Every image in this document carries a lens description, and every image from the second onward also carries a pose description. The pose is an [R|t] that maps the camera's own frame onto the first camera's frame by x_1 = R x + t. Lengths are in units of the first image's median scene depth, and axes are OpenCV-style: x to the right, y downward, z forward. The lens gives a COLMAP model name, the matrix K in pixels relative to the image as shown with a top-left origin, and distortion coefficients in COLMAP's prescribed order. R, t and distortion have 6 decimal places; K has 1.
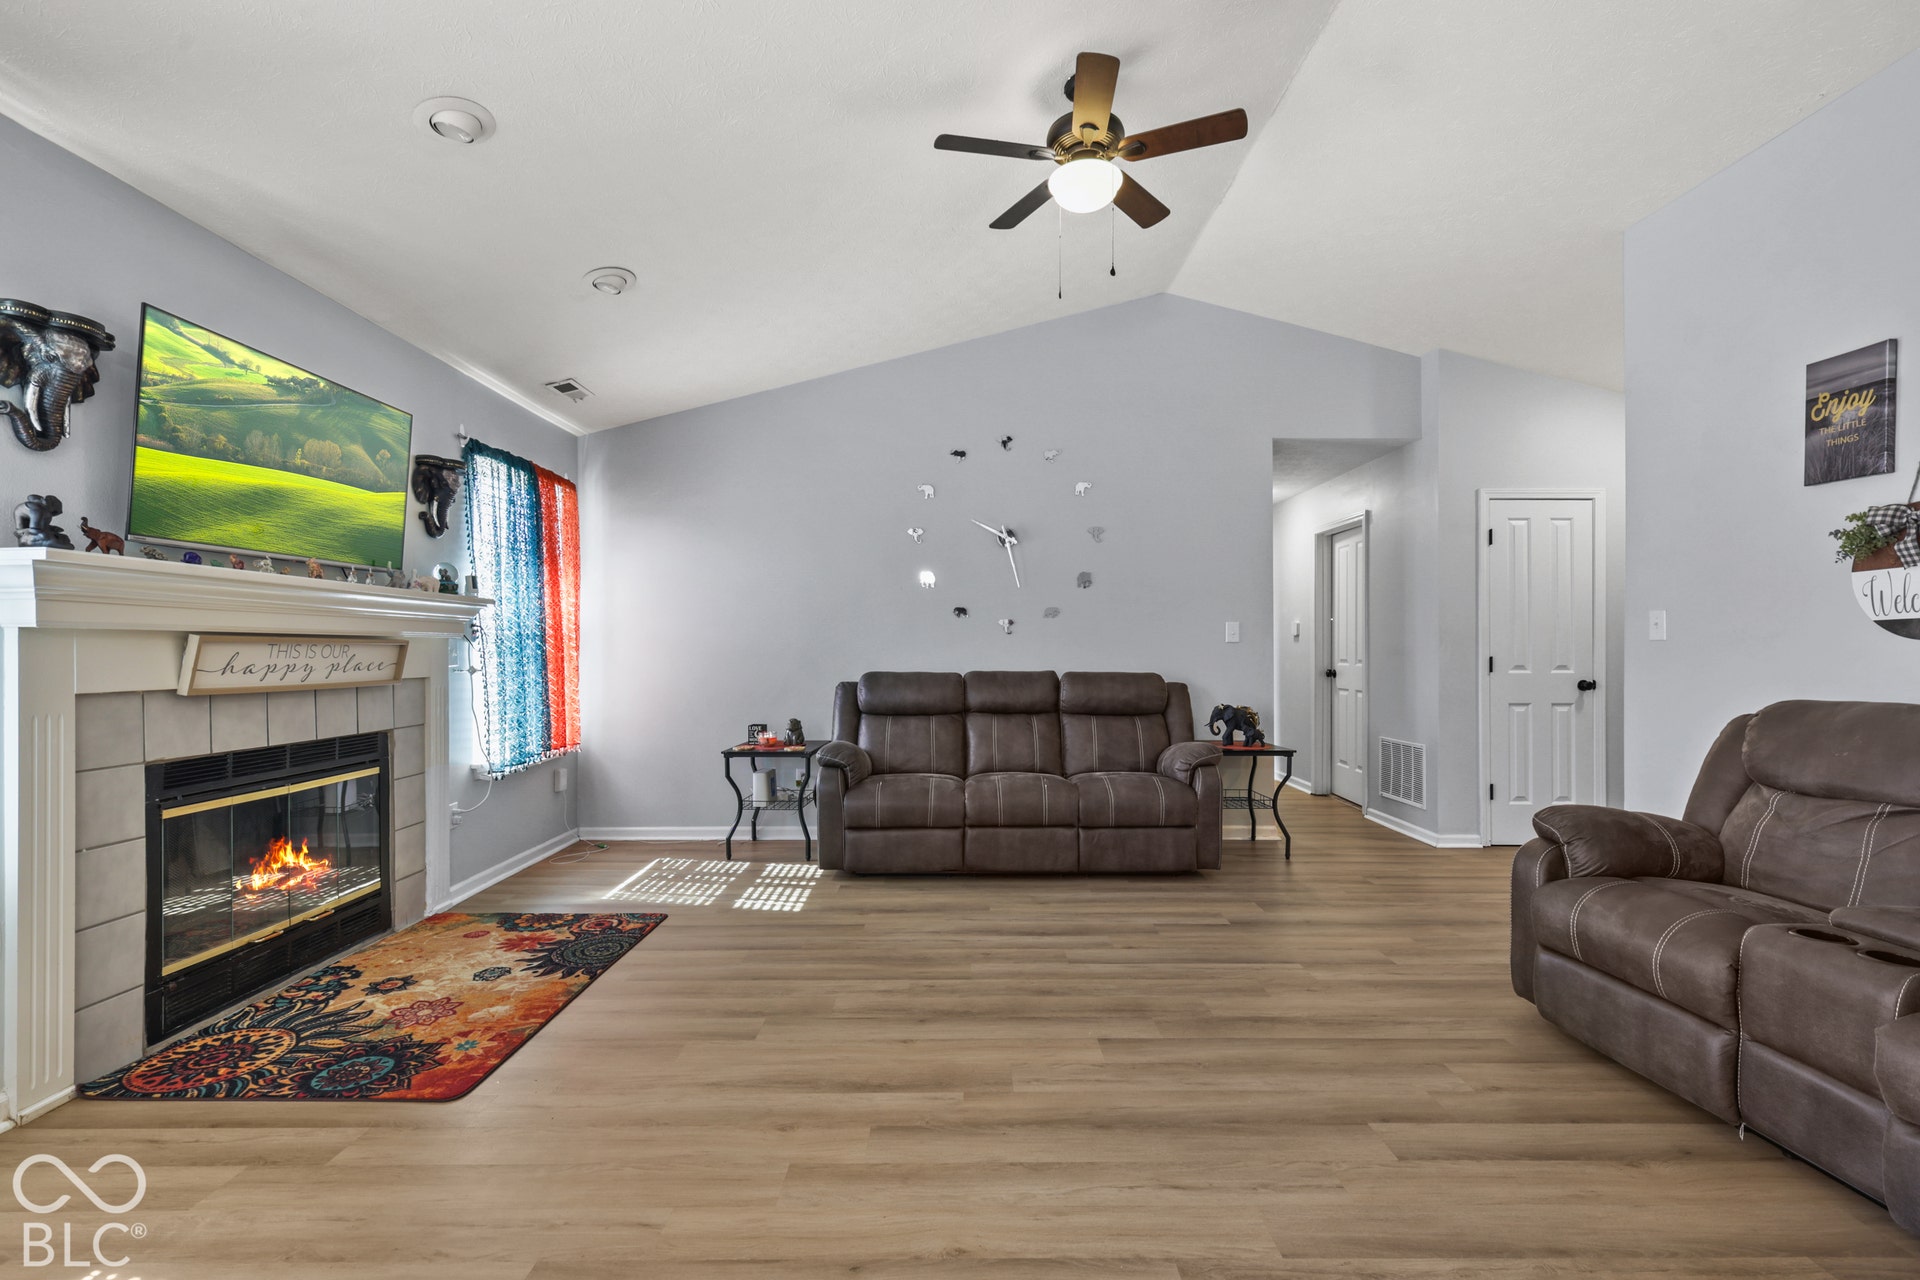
lens RADIAL K [[842.9, 0, 965.2], [0, 842.9, 650.9], [0, 0, 1]] dist [0.007988, -0.000888]
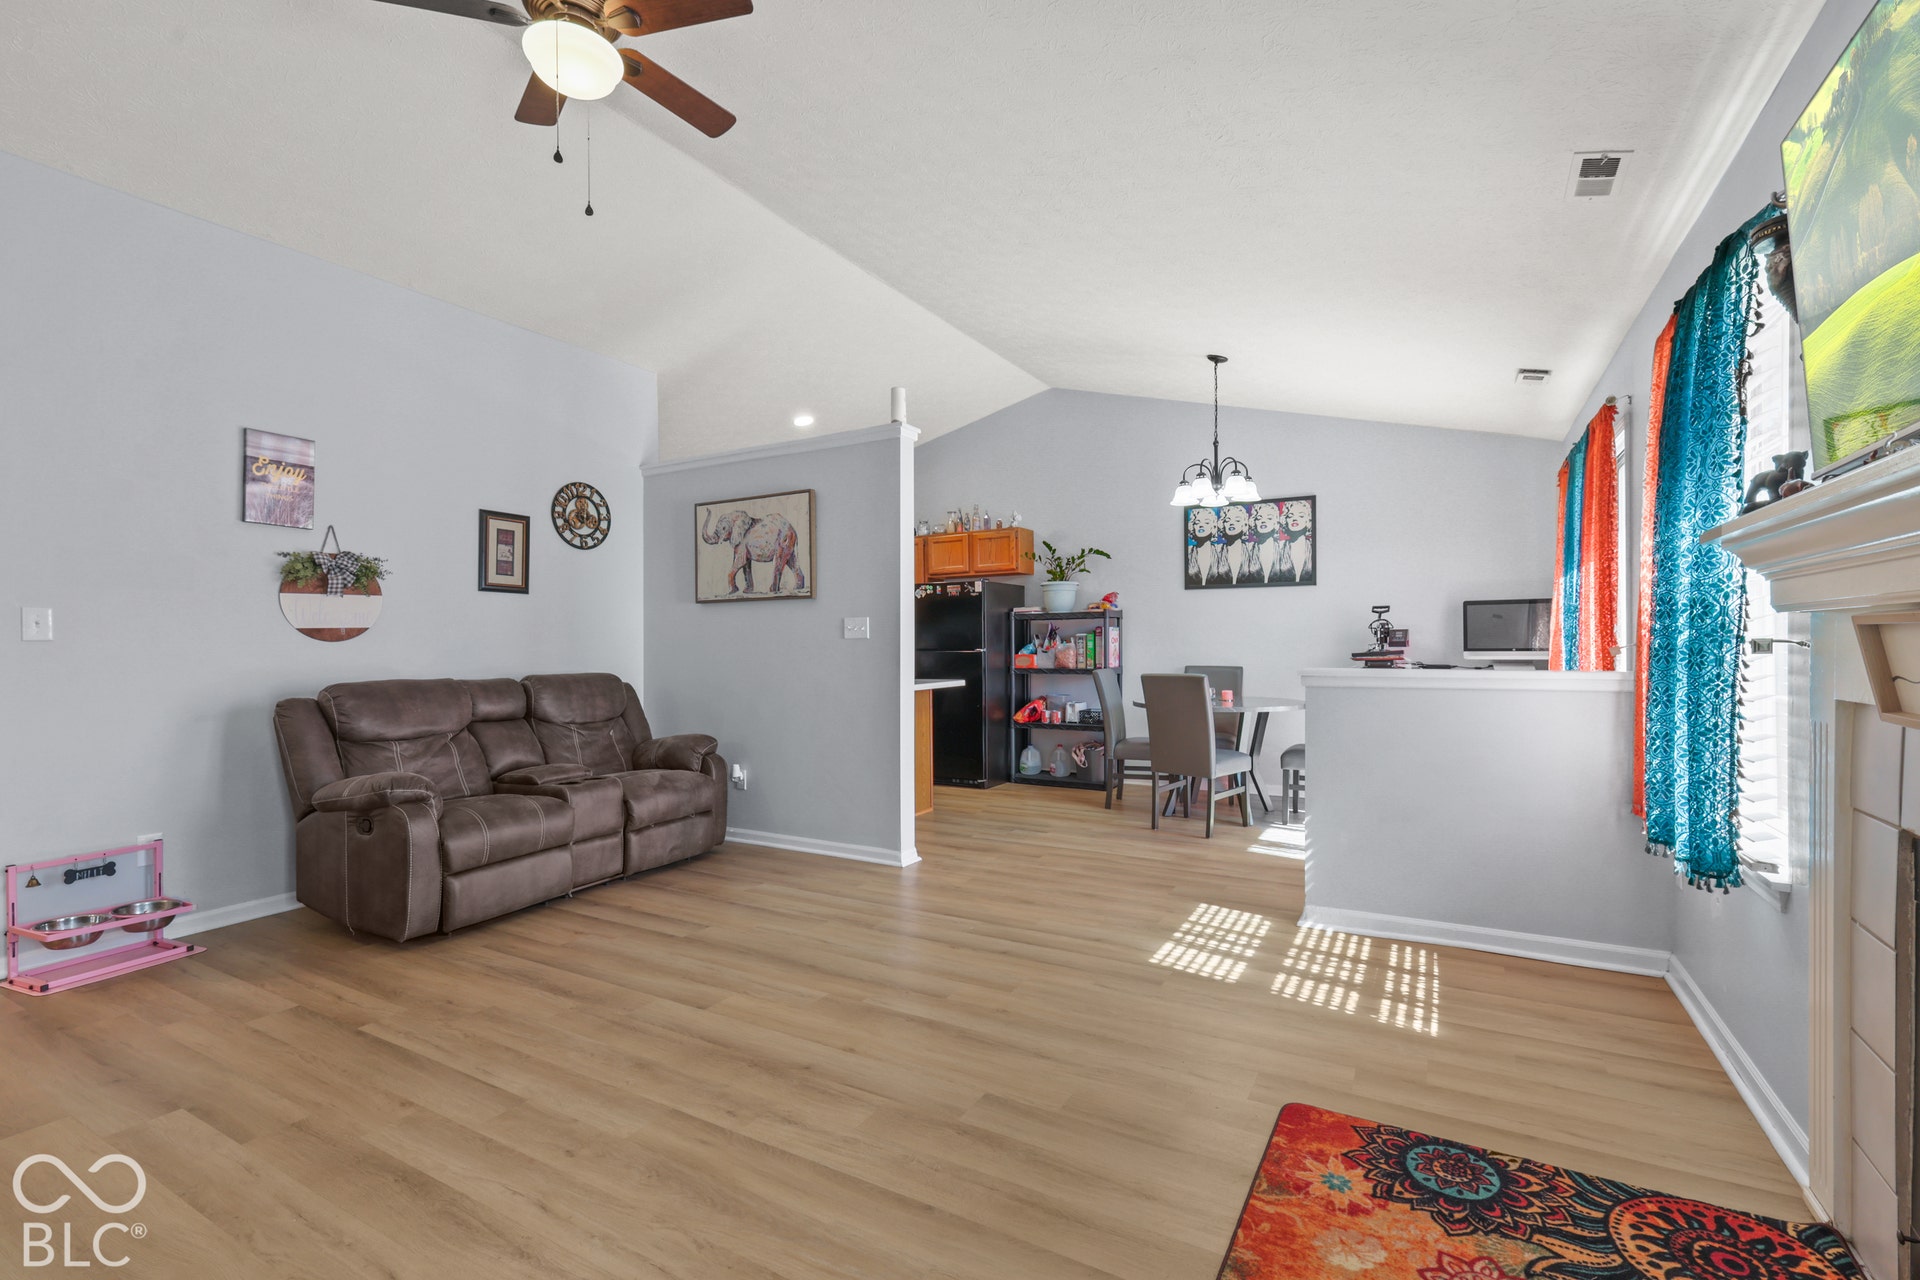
lens RADIAL K [[847.7, 0, 959.4], [0, 847.7, 642.8], [0, 0, 1]] dist [0.003799, 0.000288]
pose [[-0.863608, 0.005263, 0.504136, -0.661728], [0.007432, 0.999970, 0.002291, -0.005853], [-0.504109, 0.005726, -0.863621, 1.751539]]
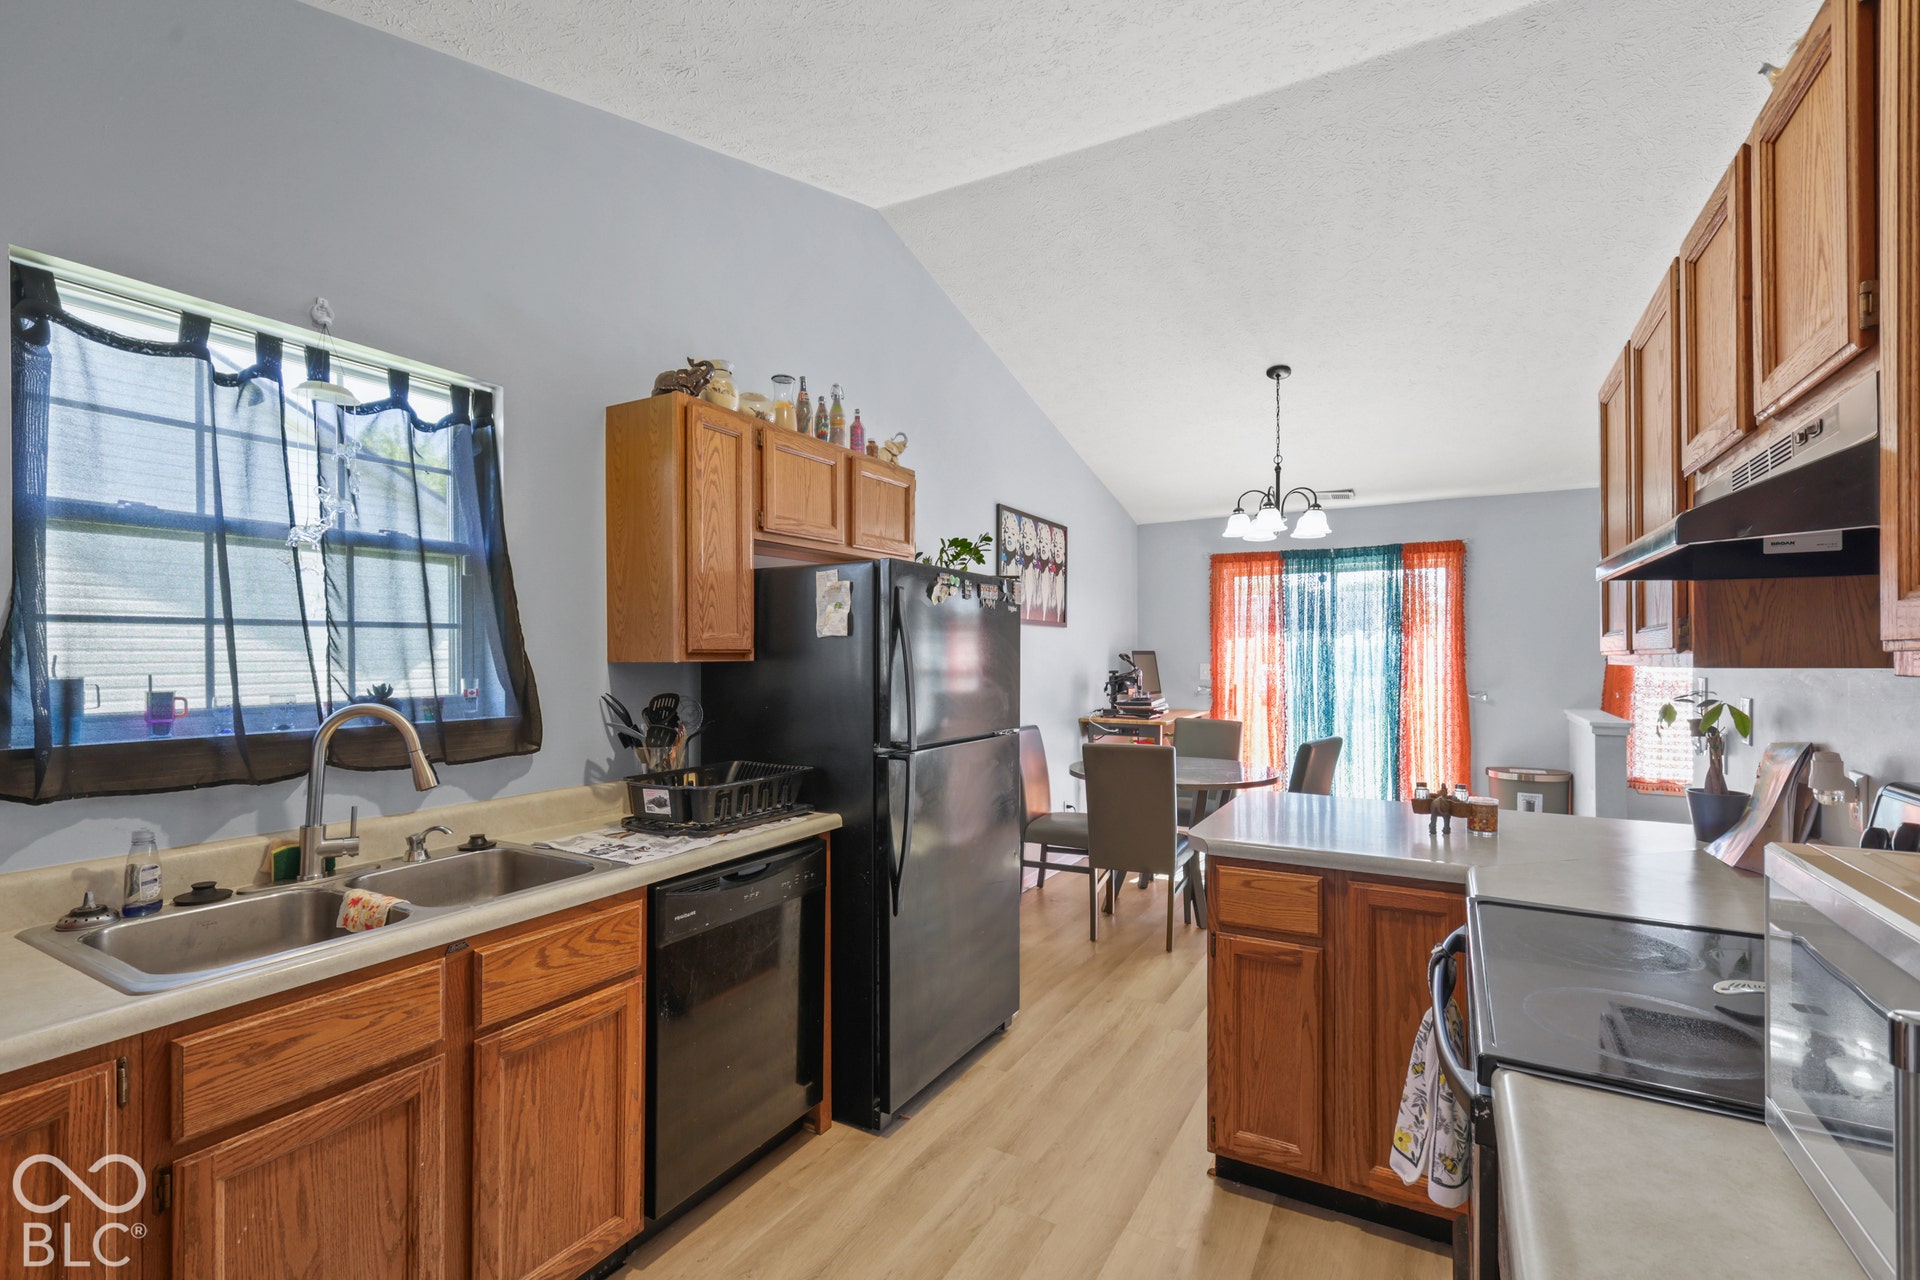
lens RADIAL K [[847.7, 0, 964.5], [0, 847.7, 658.0], [0, 0, 1]] dist [0.003893, 0.000435]
pose [[-0.502404, 0.000472, -0.864633, 1.714668], [-0.002625, 0.999994, 0.002071, -0.083435], [0.864629, 0.003310, -0.502400, -0.011339]]
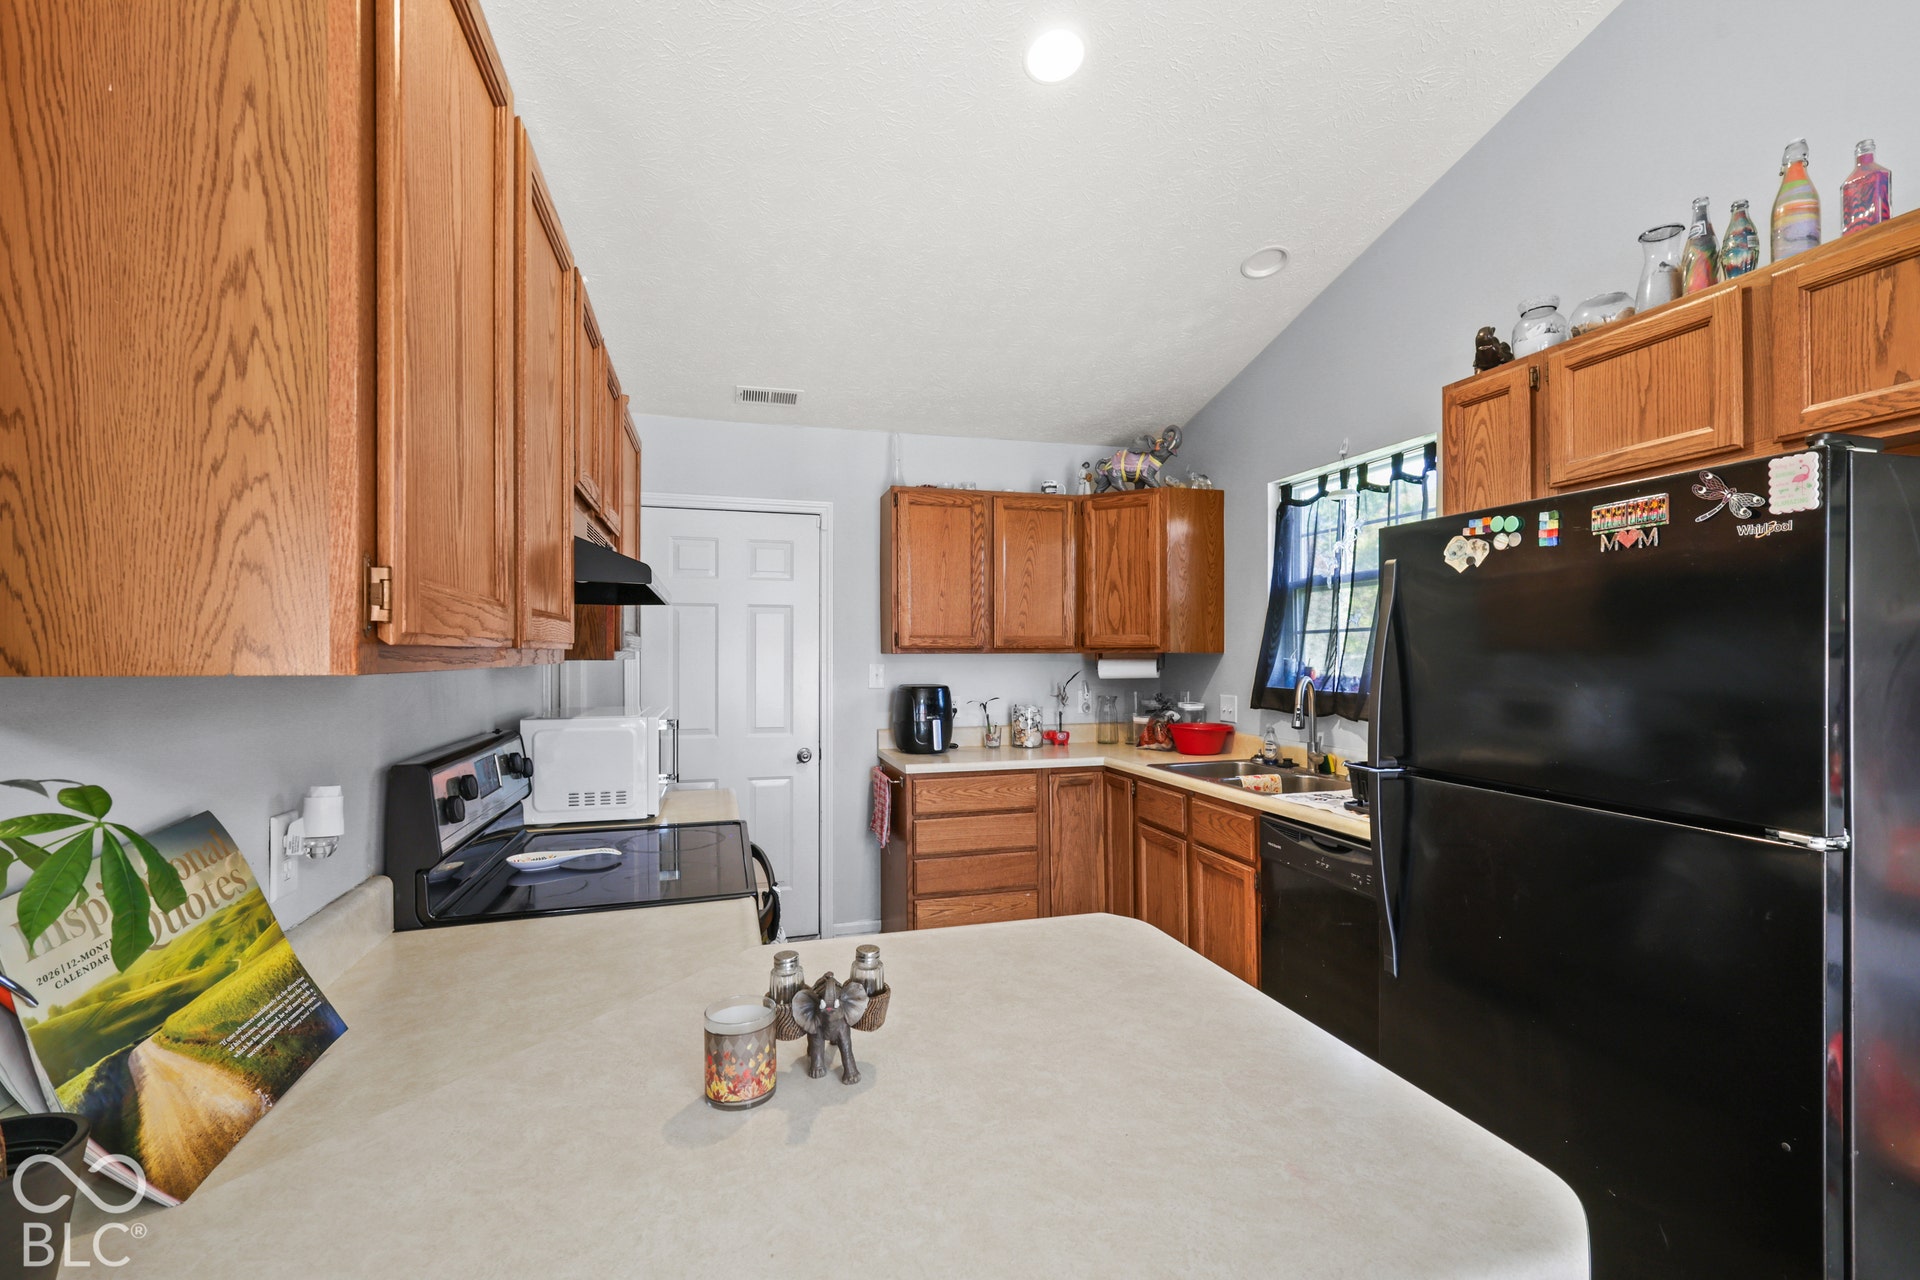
lens RADIAL K [[842.9, 0, 965.2], [0, 842.9, 650.9], [0, 0, 1]] dist [0.007988, -0.000888]
pose [[-0.267899, -0.001036, 0.963446, 0.286293], [0.004264, 0.999988, 0.002261, -0.084566], [-0.963437, 0.004714, -0.267892, 0.011010]]
